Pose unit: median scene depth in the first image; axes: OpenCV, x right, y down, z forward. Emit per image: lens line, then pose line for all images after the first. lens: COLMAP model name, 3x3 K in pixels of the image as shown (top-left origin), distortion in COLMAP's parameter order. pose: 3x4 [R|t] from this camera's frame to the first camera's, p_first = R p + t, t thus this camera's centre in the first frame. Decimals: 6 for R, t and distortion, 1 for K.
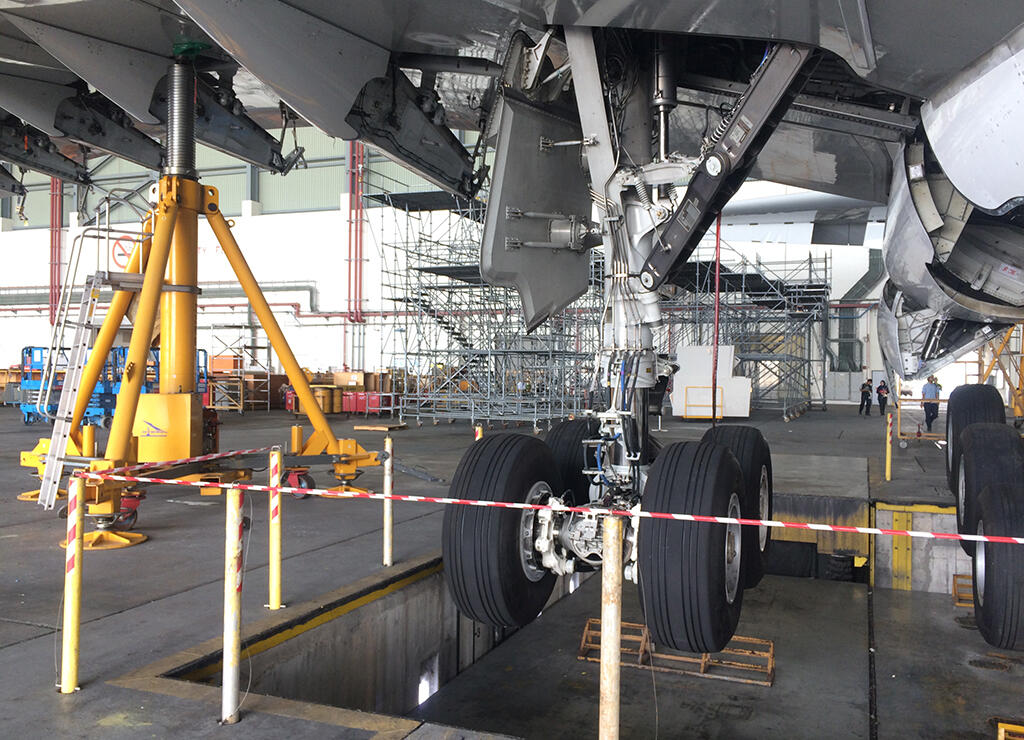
lens RADIAL K [[890.8, 0, 512.0], [0, 890.8, 370.0], [0, 0, 1]] dist [0.000433, 0.000196]
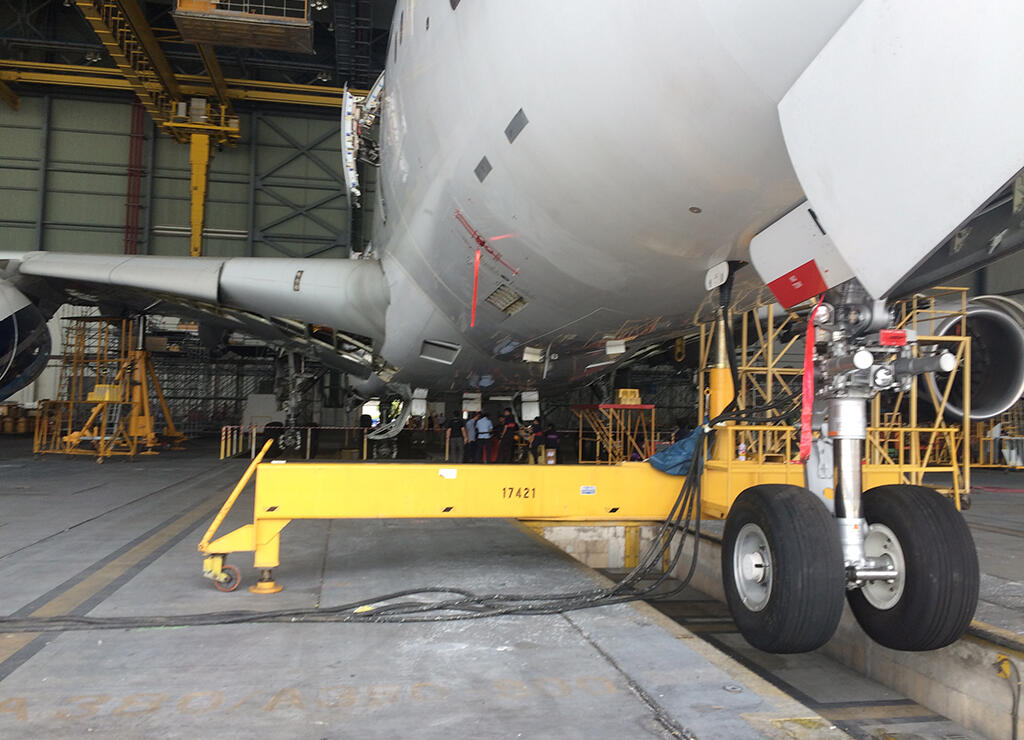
lens RADIAL K [[890.8, 0, 512.0], [0, 890.8, 370.0], [0, 0, 1]] dist [0.000433, 0.000196]
pose [[0.847915, 0.044518, 0.528259, -0.223535], [-0.026159, 0.998767, -0.042181, -0.007514], [-0.529486, 0.021947, 0.848035, -0.586538]]
